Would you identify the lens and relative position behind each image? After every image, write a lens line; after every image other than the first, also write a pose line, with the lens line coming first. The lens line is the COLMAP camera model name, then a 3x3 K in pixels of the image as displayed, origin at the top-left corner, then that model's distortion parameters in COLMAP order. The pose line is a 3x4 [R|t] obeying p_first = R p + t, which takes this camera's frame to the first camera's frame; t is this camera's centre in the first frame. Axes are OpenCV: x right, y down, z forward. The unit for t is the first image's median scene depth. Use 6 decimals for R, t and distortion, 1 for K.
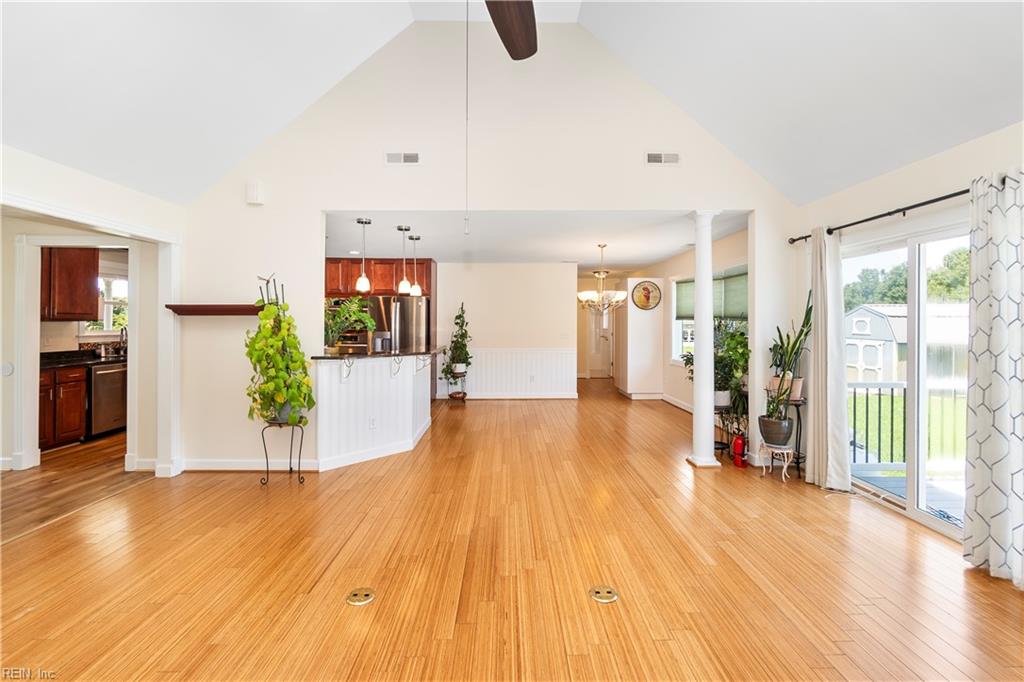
lens RADIAL K [[445.4, 0, 522.4], [0, 445.4, 324.3], [0, 0, 1]] dist [-0.010819, 0.000750]
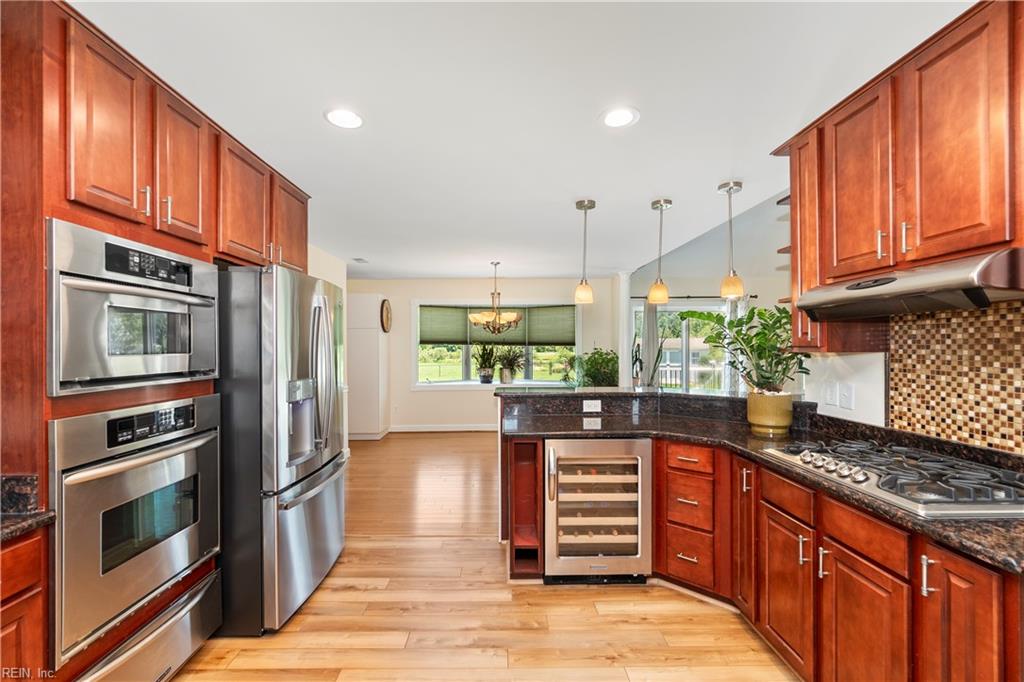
lens RADIAL K [[445.4, 0, 504.5], [0, 445.4, 346.7], [0, 0, 1]] dist [-0.010819, 0.000750]
pose [[0.006056, -0.005720, 0.999965, -0.837136], [0.004406, 0.999974, 0.005693, -0.011840], [-0.999972, 0.004371, 0.006081, 1.101102]]
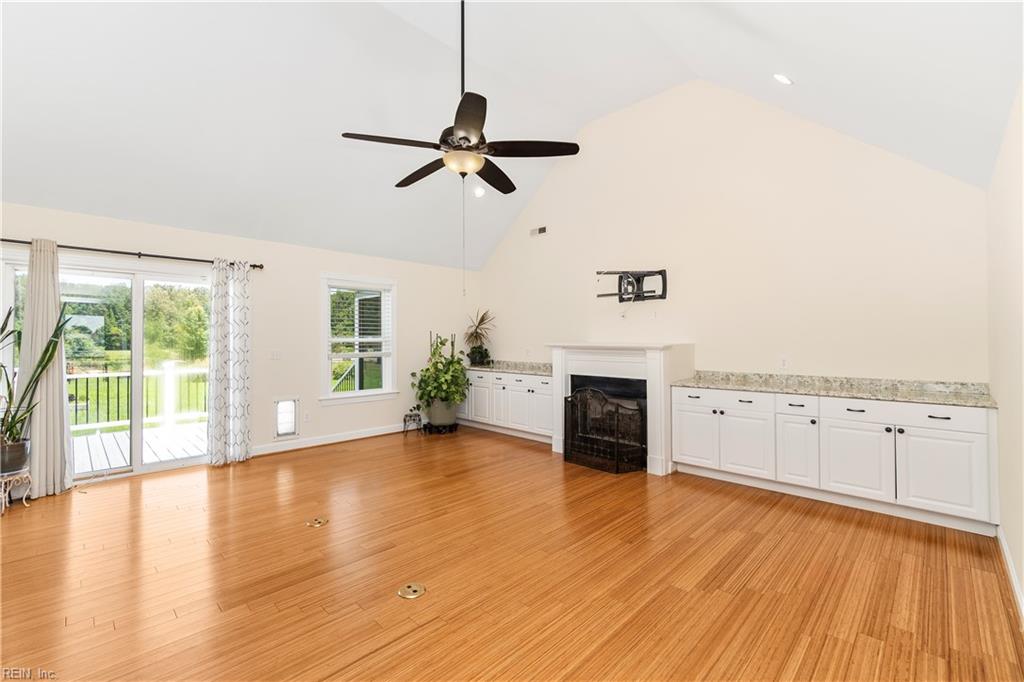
lens RADIAL K [[445.4, 0, 512.3], [0, 445.4, 331.5], [0, 0, 1]] dist [-0.010819, 0.000750]
pose [[-0.700351, 0.011226, 0.713710, -0.524039], [0.000350, 0.999882, -0.015383, 0.008450], [-0.713798, -0.010523, -0.700272, 0.641833]]
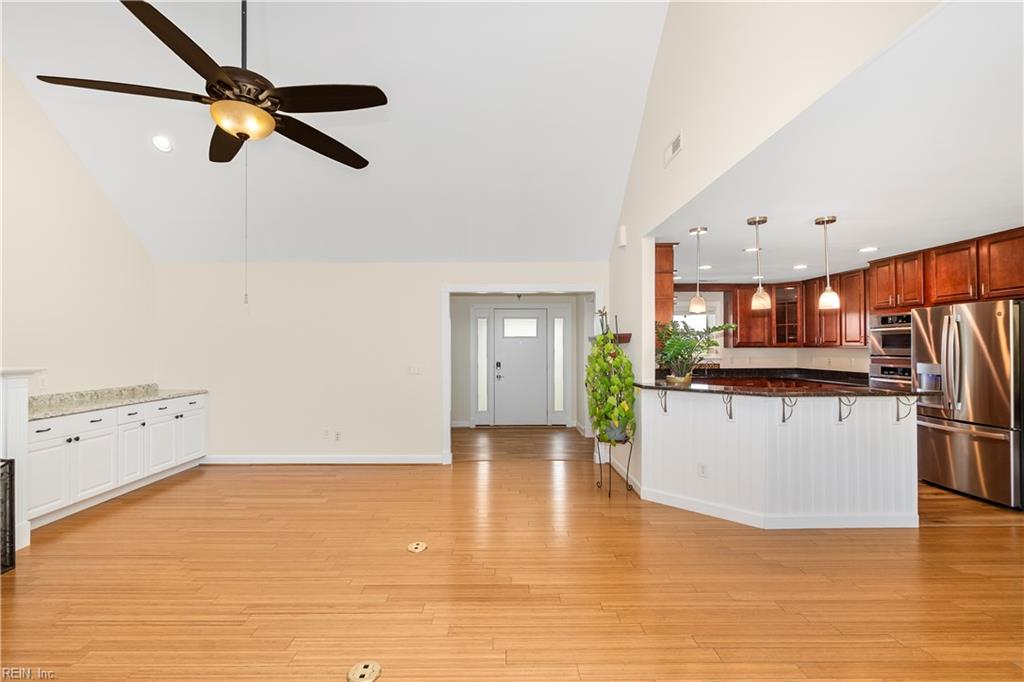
lens RADIAL K [[445.4, 0, 494.9], [0, 445.4, 348.2], [0, 0, 1]] dist [-0.010819, 0.000750]
pose [[-0.028403, -0.002260, -0.999594, 0.421712], [-0.000088, 0.999997, -0.002259, -0.004363], [0.999597, 0.000024, -0.028403, 0.525744]]
